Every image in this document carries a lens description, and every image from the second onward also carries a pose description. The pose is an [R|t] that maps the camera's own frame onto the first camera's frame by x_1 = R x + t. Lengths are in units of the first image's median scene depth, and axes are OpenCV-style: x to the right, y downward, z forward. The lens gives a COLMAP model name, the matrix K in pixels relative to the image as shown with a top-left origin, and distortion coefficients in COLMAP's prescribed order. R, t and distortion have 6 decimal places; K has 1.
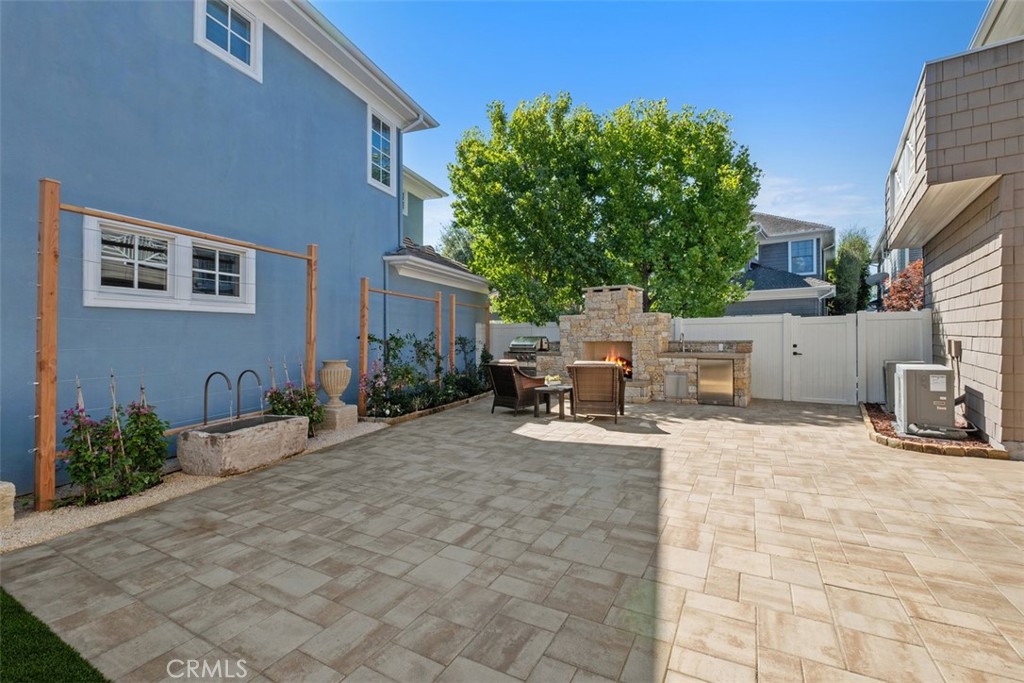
lens RADIAL K [[437.5, 0, 507.4], [0, 437.5, 337.9], [0, 0, 1]] dist [-0.006567, -0.000212]
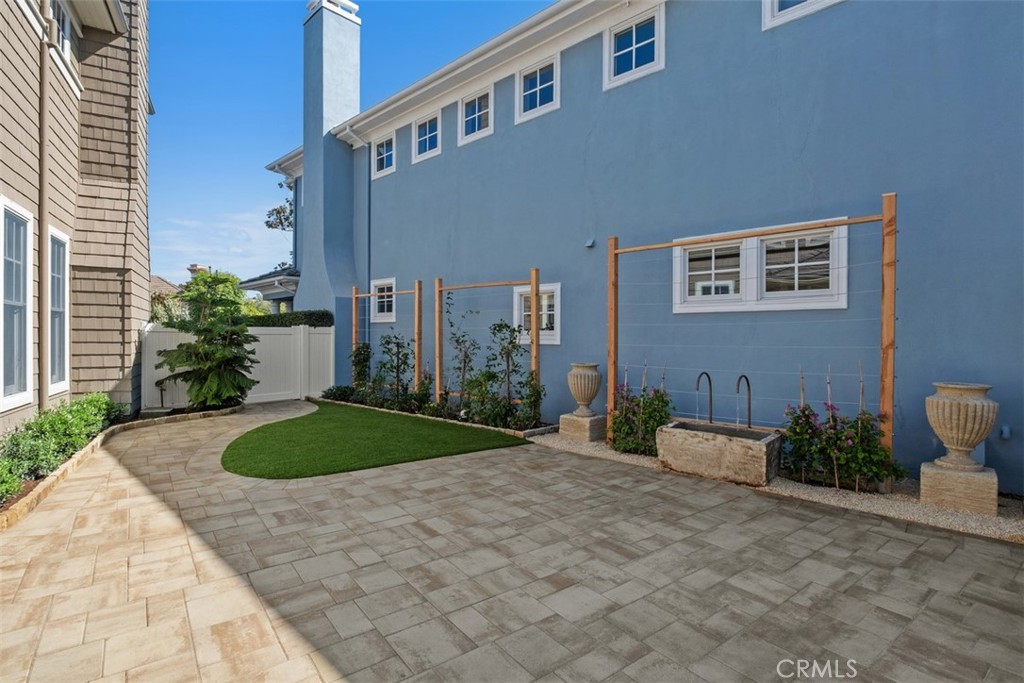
lens RADIAL K [[497.4, 0, 507.7], [0, 497.4, 339.0], [0, 0, 1]] dist [-0.001559, -0.000628]
pose [[-0.400819, 0.018291, -0.915975, 0.540449], [-0.007371, 0.999704, 0.023188, -0.021384], [0.916128, 0.016046, -0.400566, 0.967953]]
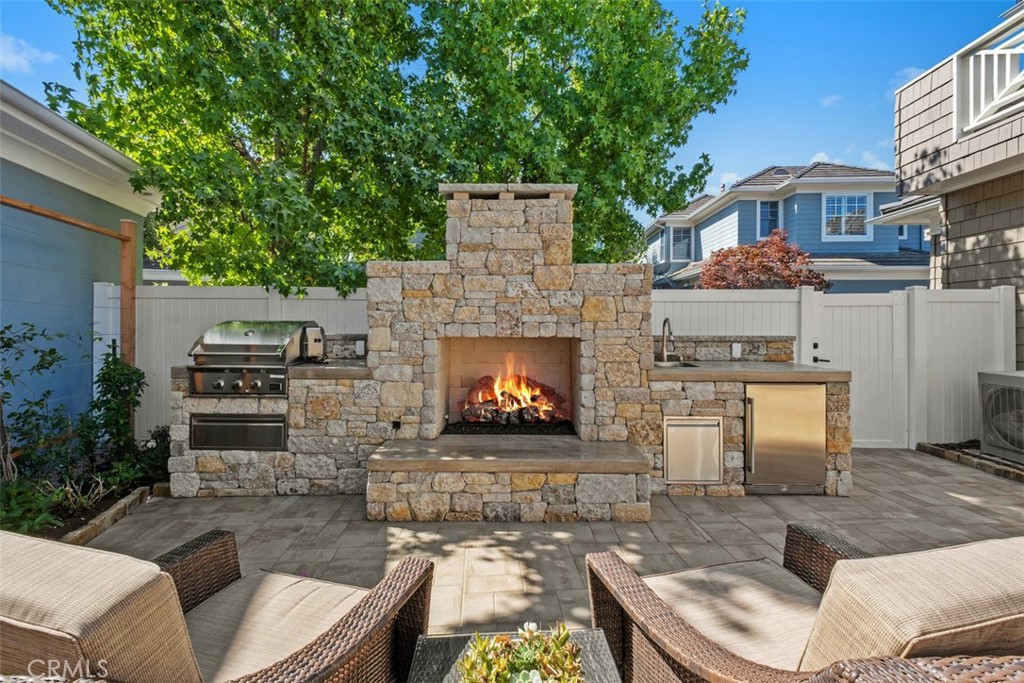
lens RADIAL K [[438.6, 0, 504.3], [0, 438.6, 319.2], [0, 0, 1]] dist [-0.000706, -0.000043]
pose [[0.838694, 0.019752, 0.544245, 0.047212], [-0.012144, 0.999772, -0.017569, -0.001272], [-0.544468, 0.008125, 0.838742, 1.330624]]
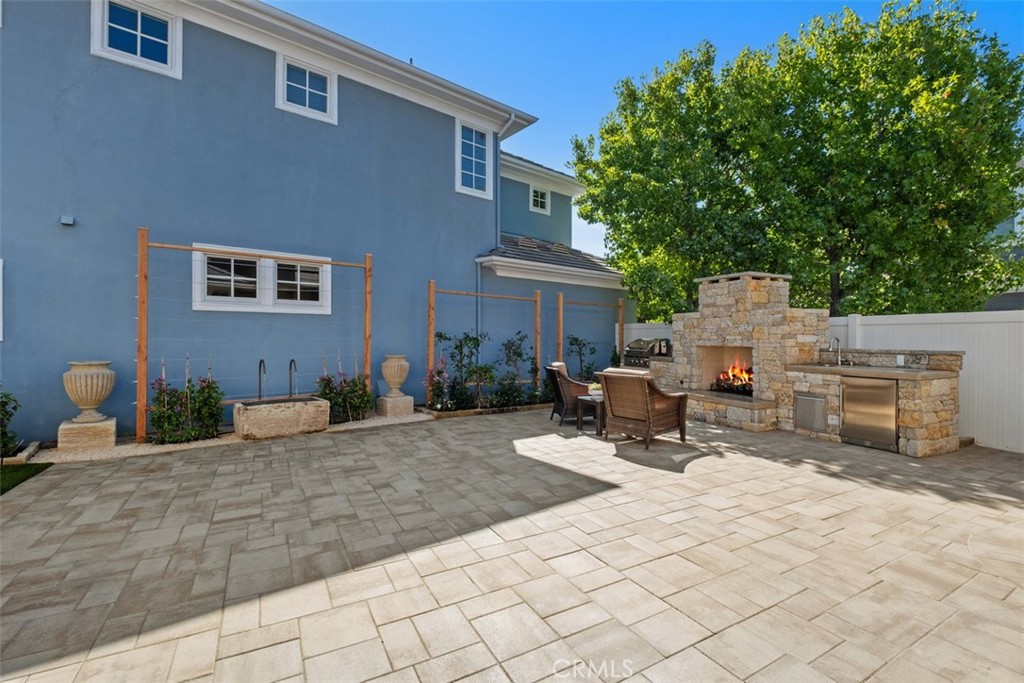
lens RADIAL K [[443.5, 0, 510.1], [0, 443.5, 337.2], [0, 0, 1]] dist [-0.008104, -0.001211]
pose [[0.849455, 0.018490, -0.527338, 0.610615], [-0.019493, 0.999803, 0.003656, -0.006953], [0.527301, 0.007174, 0.849648, 0.250409]]
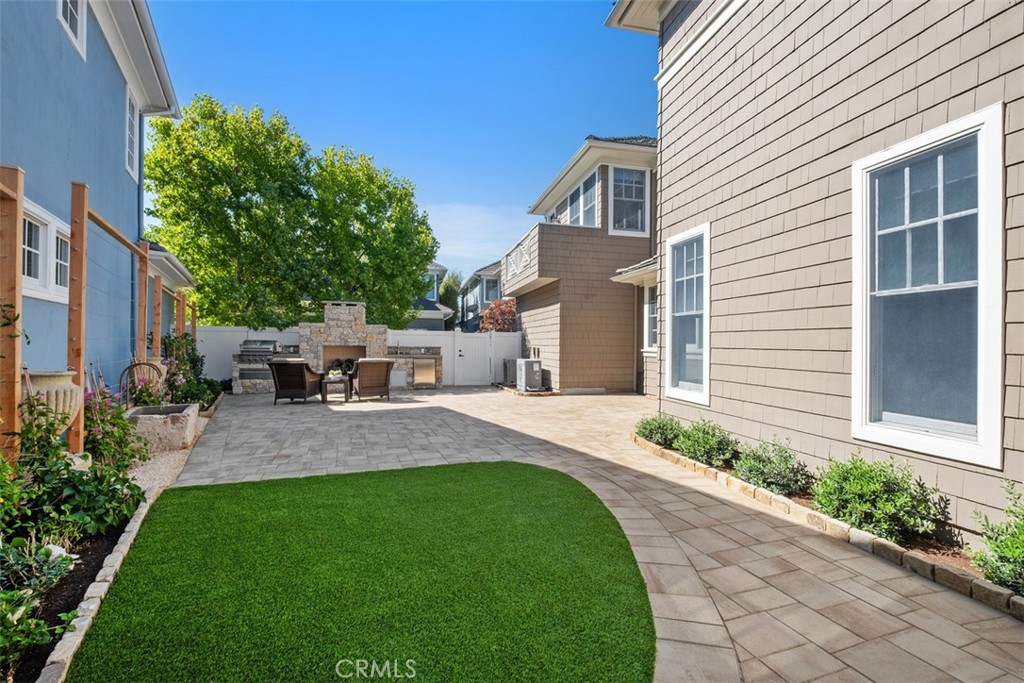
lens RADIAL K [[455.0, 0, 512.0], [0, 455.0, 341.5], [0, 0, 1]] dist [0.002955, 0.000245]
pose [[0.653778, 0.026478, 0.756223, -0.849791], [-0.015901, 0.999648, -0.021254, 0.030487], [-0.756519, 0.001871, 0.653969, -0.413148]]
